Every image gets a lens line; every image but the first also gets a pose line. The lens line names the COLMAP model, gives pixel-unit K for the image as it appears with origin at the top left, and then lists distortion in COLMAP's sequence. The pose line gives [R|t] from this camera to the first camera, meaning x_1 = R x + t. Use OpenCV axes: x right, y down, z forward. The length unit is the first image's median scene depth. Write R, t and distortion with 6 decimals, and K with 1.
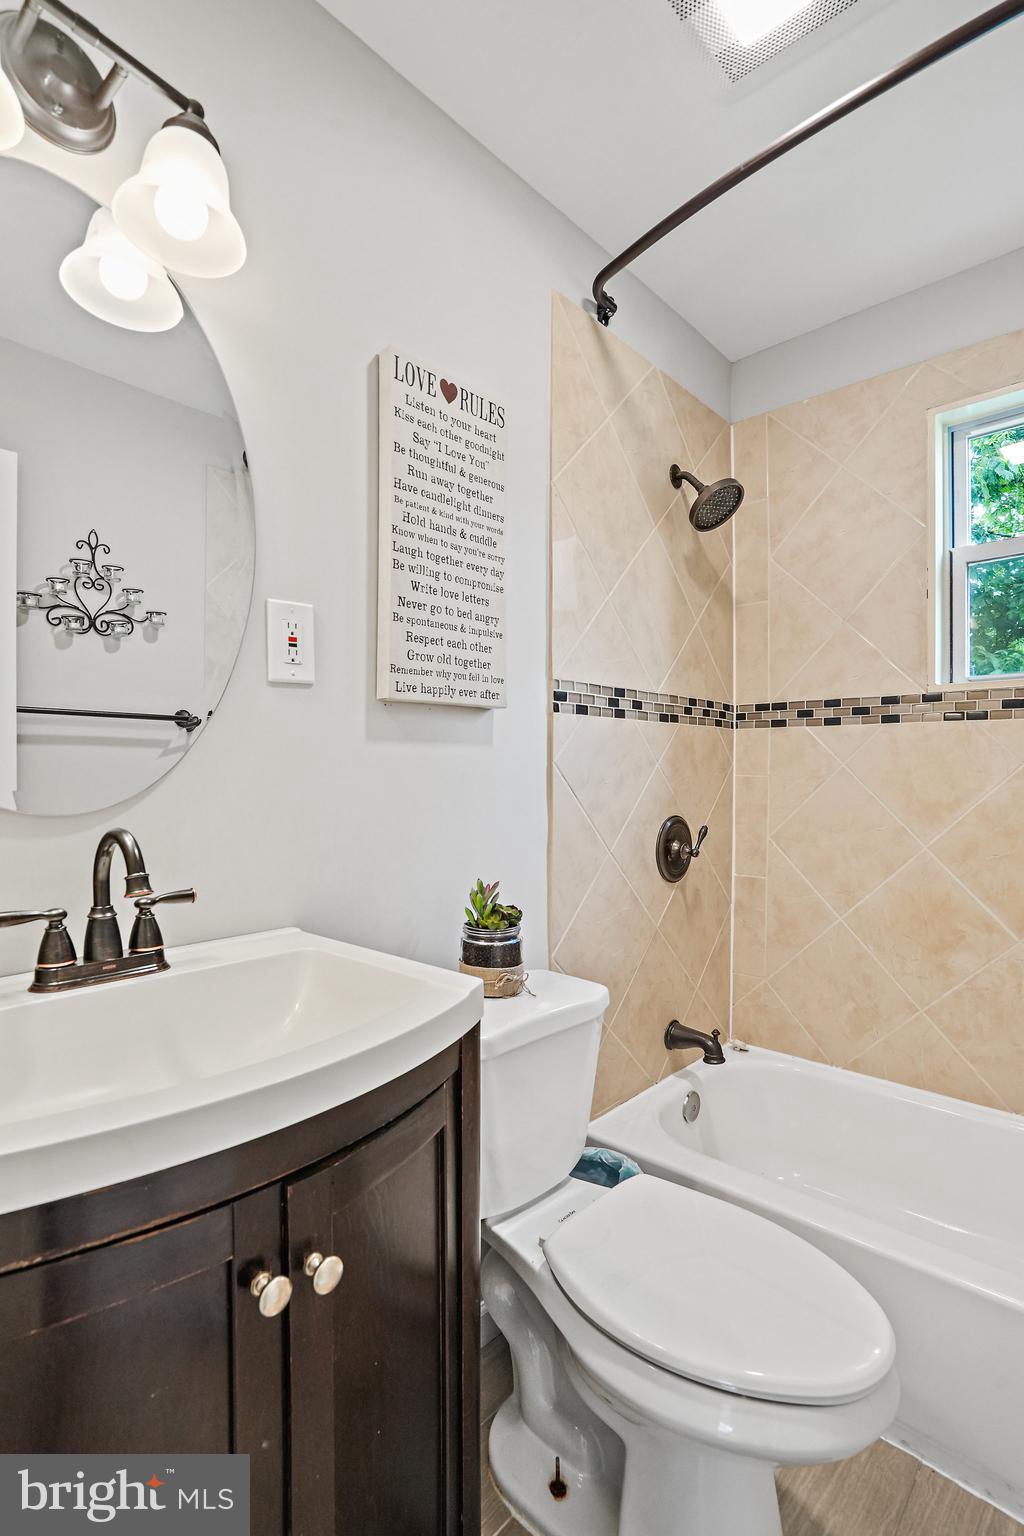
lens RADIAL K [[741.5, 0, 510.7], [0, 741.5, 766.5], [0, 0, 1]] dist [-0.034773, 0.008092]
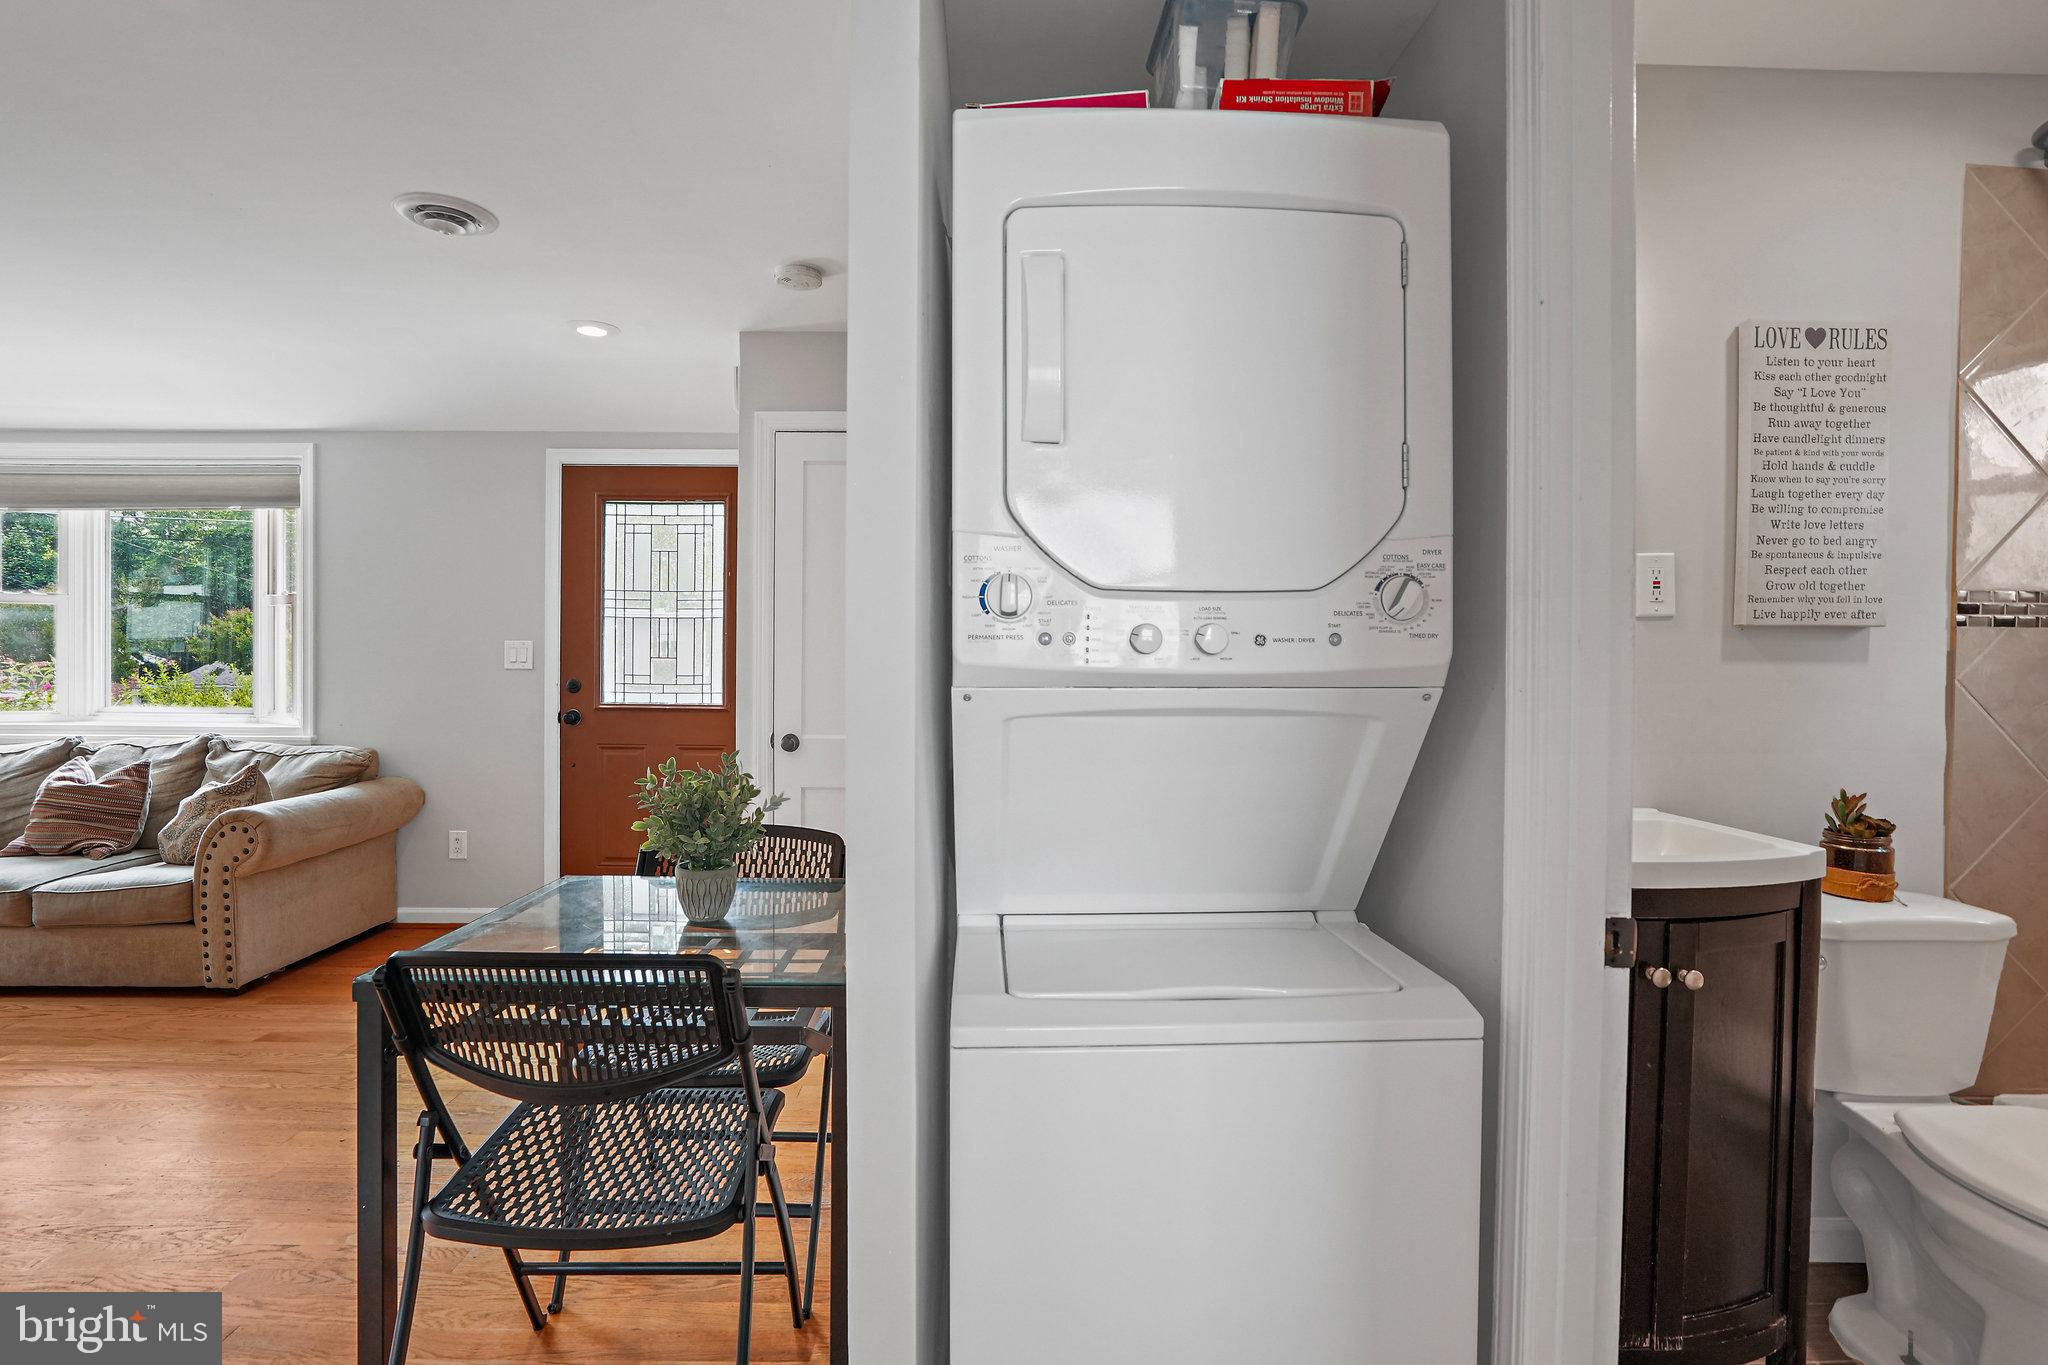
lens RADIAL K [[988.7, 0, 1010.4], [0, 988.7, 673.4], [0, 0, 1]] dist [-0.034773, 0.008092]
pose [[0.691029, 0.018199, -0.722598, 0.134752], [-0.011257, 0.999833, 0.014416, -0.023062], [0.722739, -0.001828, 0.691119, -0.850179]]
